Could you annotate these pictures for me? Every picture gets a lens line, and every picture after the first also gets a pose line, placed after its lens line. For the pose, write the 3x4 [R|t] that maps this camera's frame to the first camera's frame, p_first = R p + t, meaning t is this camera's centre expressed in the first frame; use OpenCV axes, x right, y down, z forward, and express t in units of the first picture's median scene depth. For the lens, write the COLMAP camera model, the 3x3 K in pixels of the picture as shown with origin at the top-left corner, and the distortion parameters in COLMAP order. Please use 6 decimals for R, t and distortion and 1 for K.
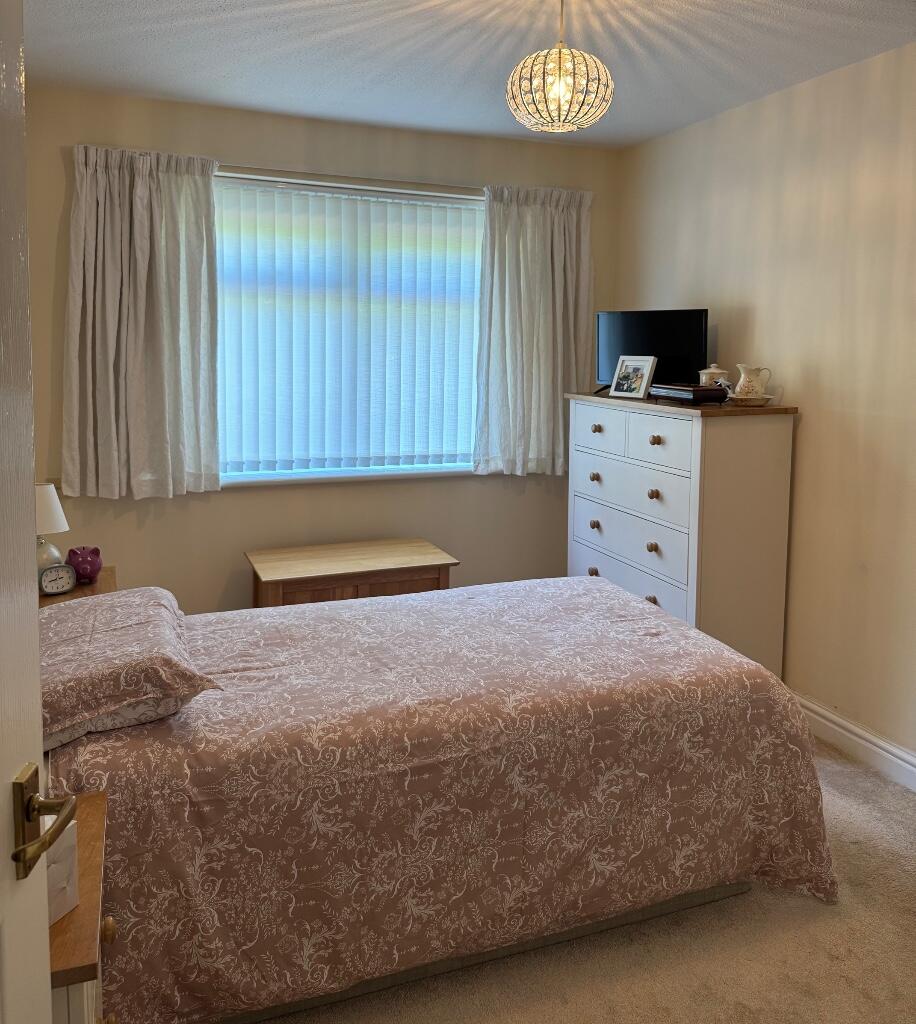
lens RADIAL K [[838.2, 0, 458.0], [0, 838.2, 446.4], [0, 0, 1]] dist [0.040432, -0.005120]
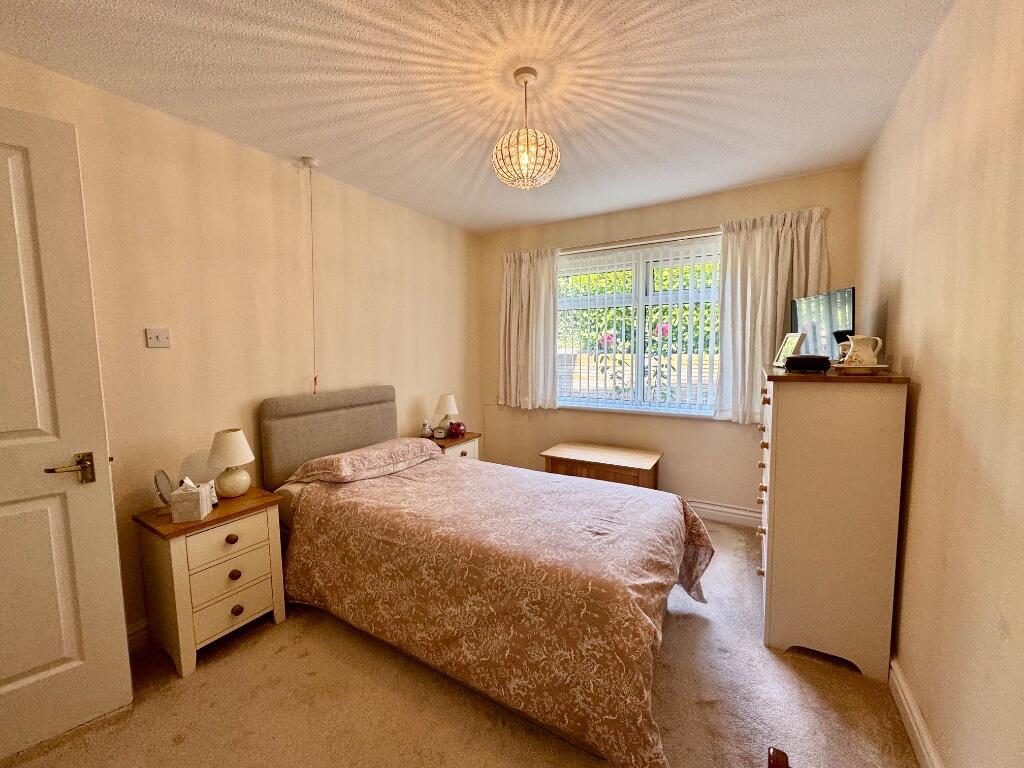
lens RADIAL K [[412.4, 0, 512.0], [0, 412.4, 384.0], [0, 0, 1]] dist [0.009688, -0.000006]
pose [[0.604155, 0.052766, -0.795118, 0.753817], [-0.075156, 0.997131, 0.009066, -0.015861], [0.793315, 0.054280, 0.606387, 0.532744]]
